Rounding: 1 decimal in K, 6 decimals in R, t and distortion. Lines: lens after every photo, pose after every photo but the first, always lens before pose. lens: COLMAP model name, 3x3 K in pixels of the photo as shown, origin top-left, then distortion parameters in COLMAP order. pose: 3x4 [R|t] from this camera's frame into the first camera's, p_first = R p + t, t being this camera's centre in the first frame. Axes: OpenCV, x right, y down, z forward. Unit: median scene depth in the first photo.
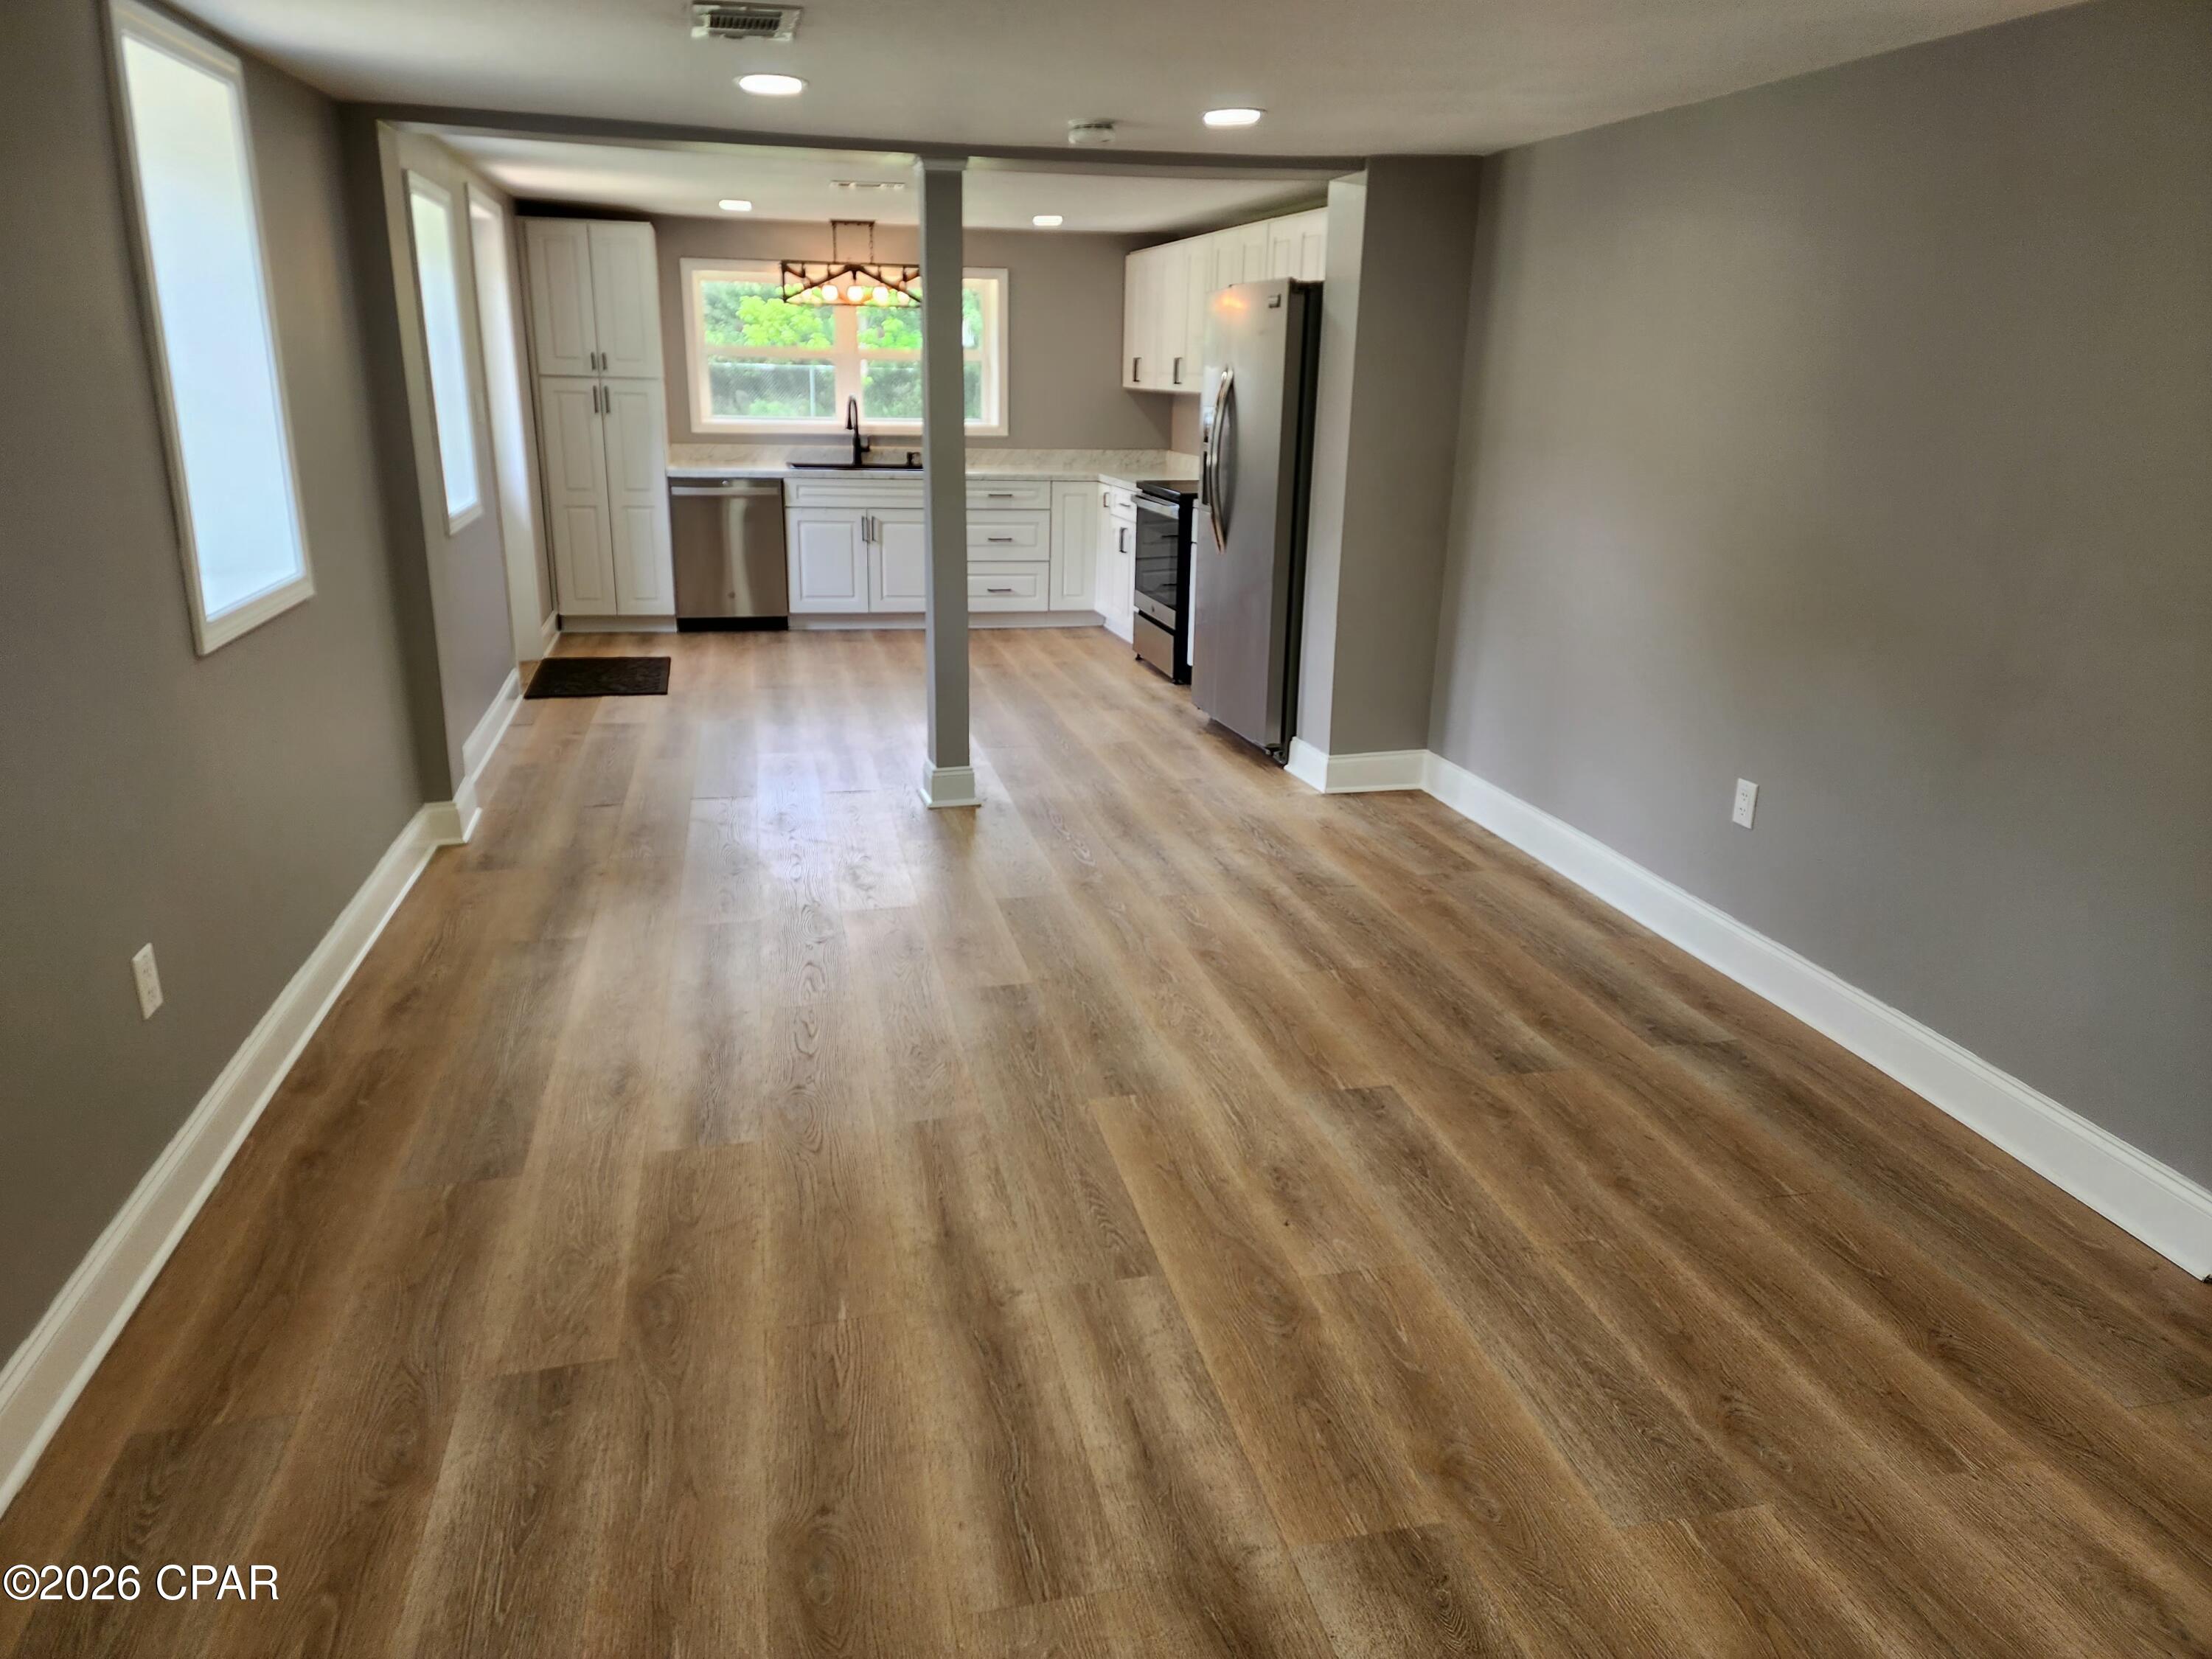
lens RADIAL K [[1442.7, 0, 1092.3], [0, 1442.7, 828.0], [0, 0, 1]] dist [0.092428, -0.084698]
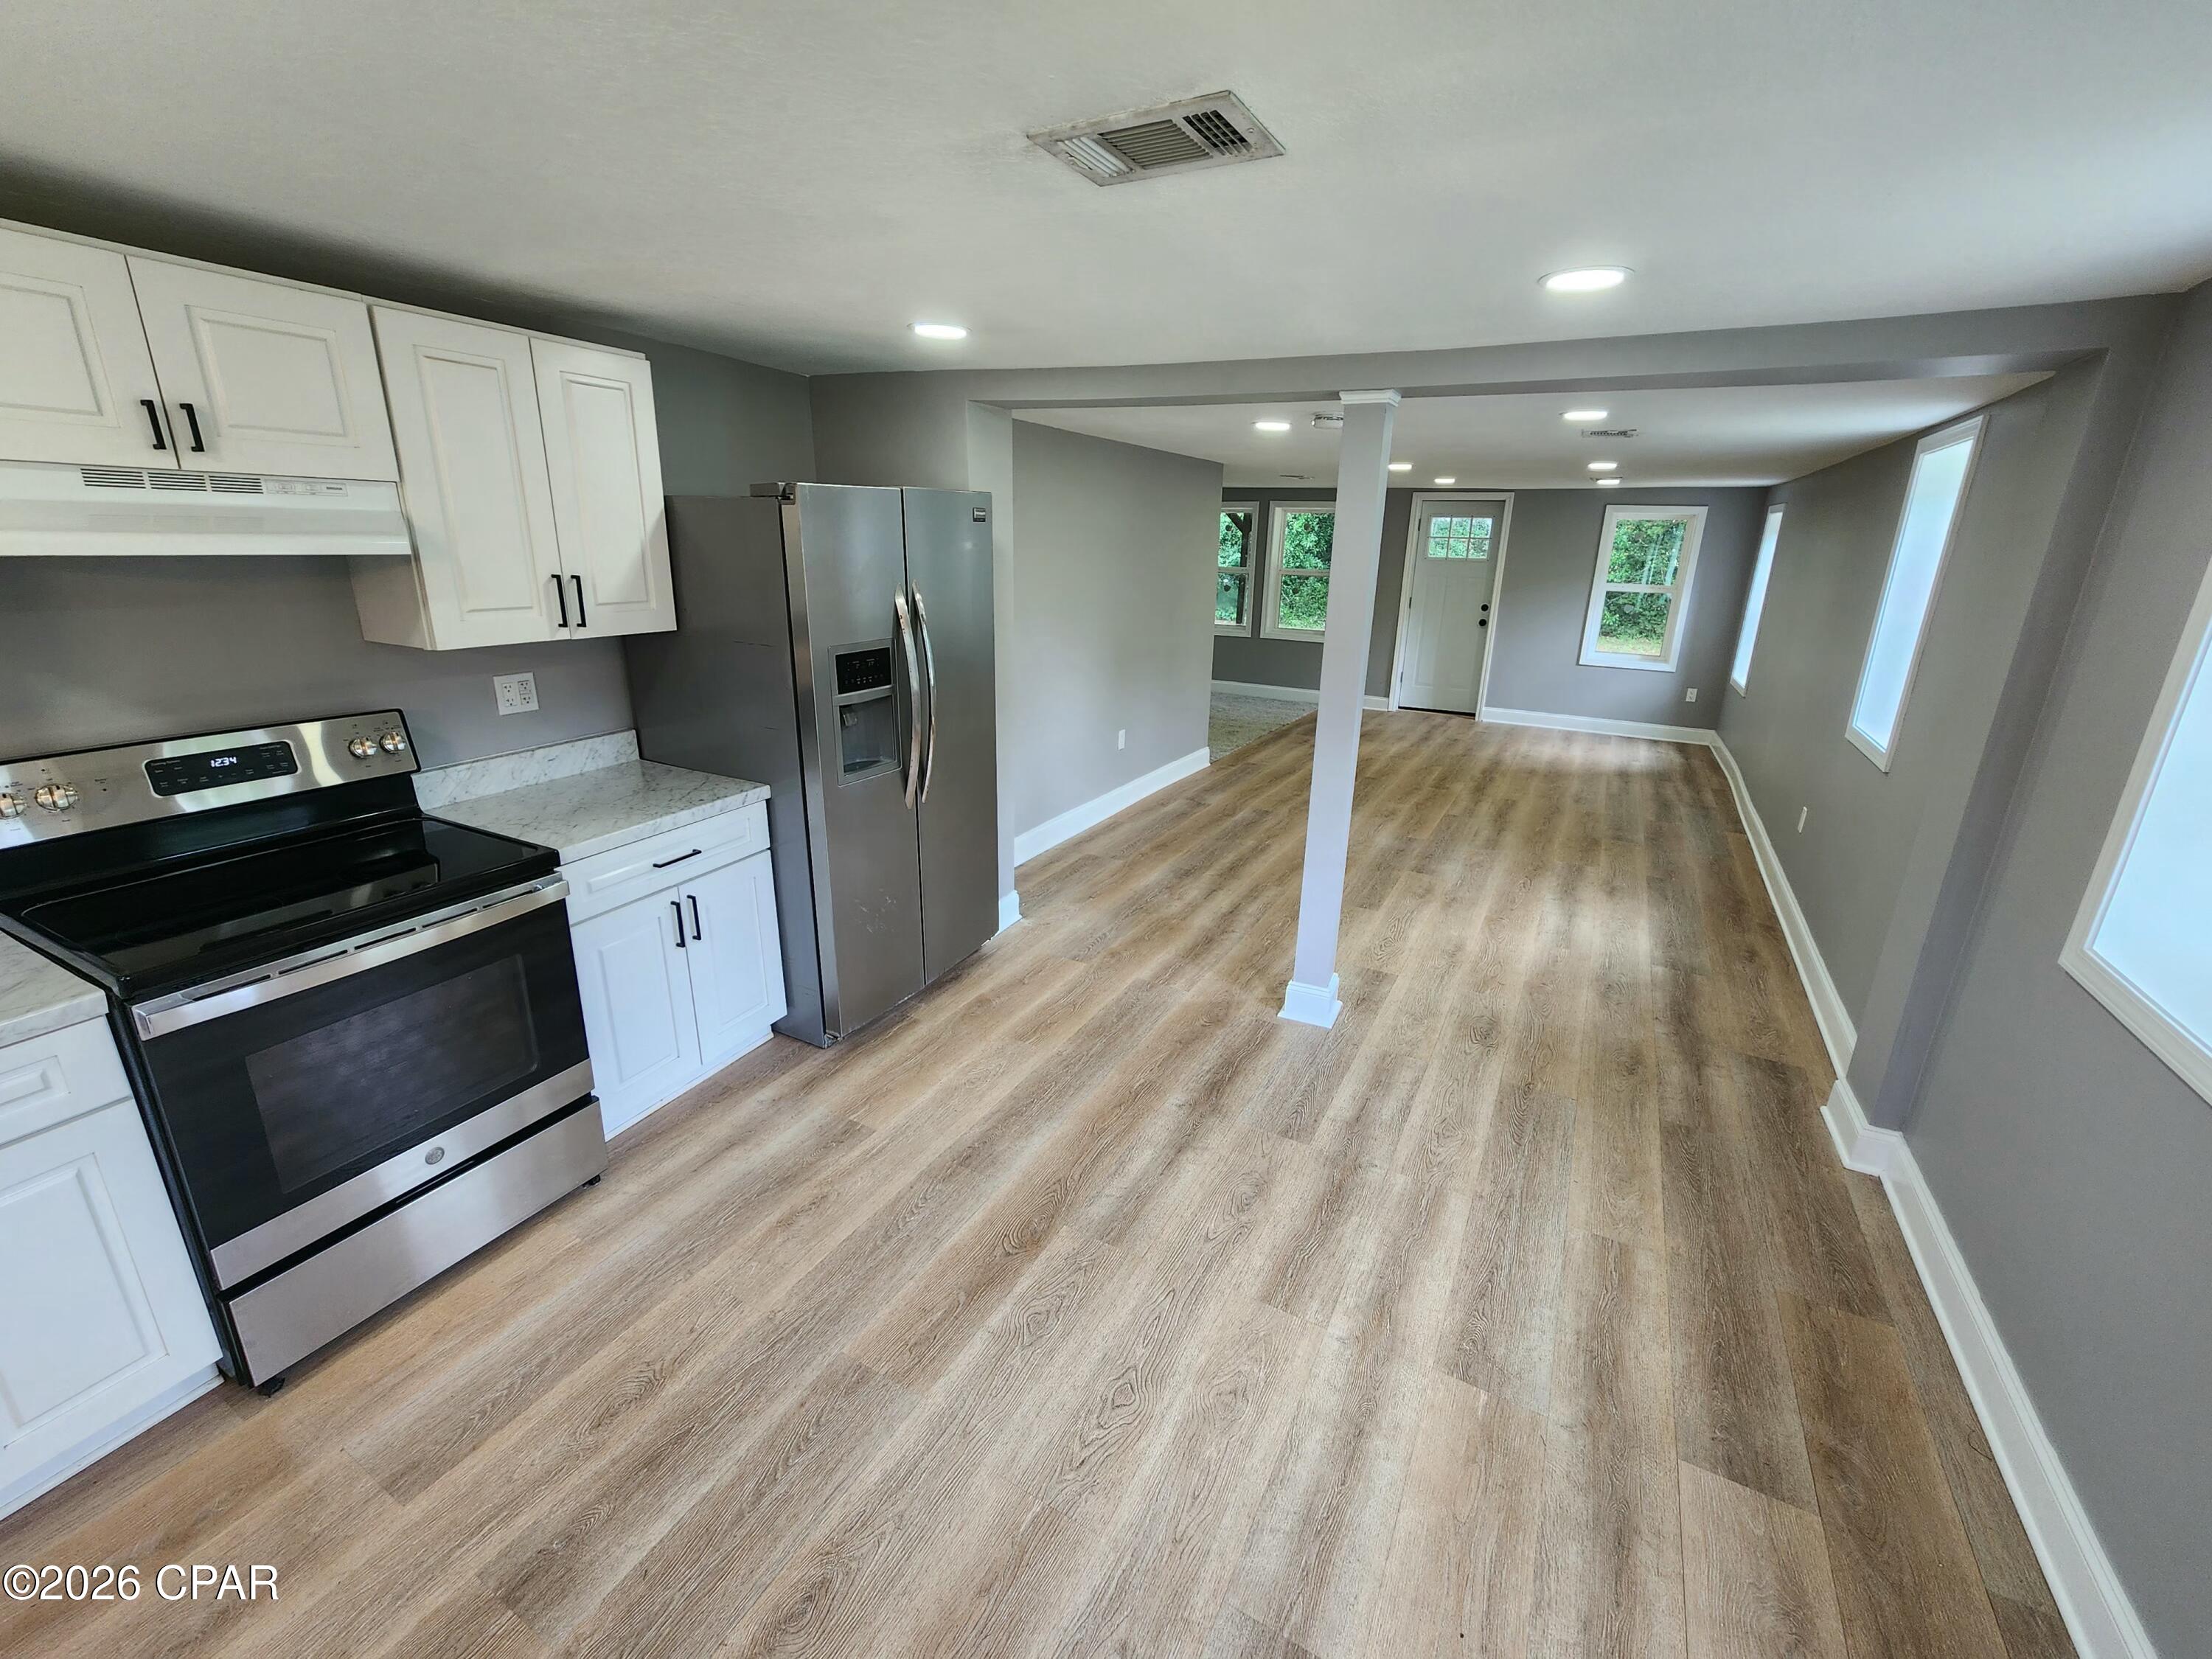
lens RADIAL K [[909.8, 0, 1104.5], [0, 909.8, 810.4], [0, 0, 1]] dist [0.001068, 0.000024]
pose [[-0.745388, -0.224496, 0.627693, -0.542659], [0.170858, 0.845802, 0.505398, -0.731655], [-0.644363, 0.483964, -0.592094, 2.095962]]
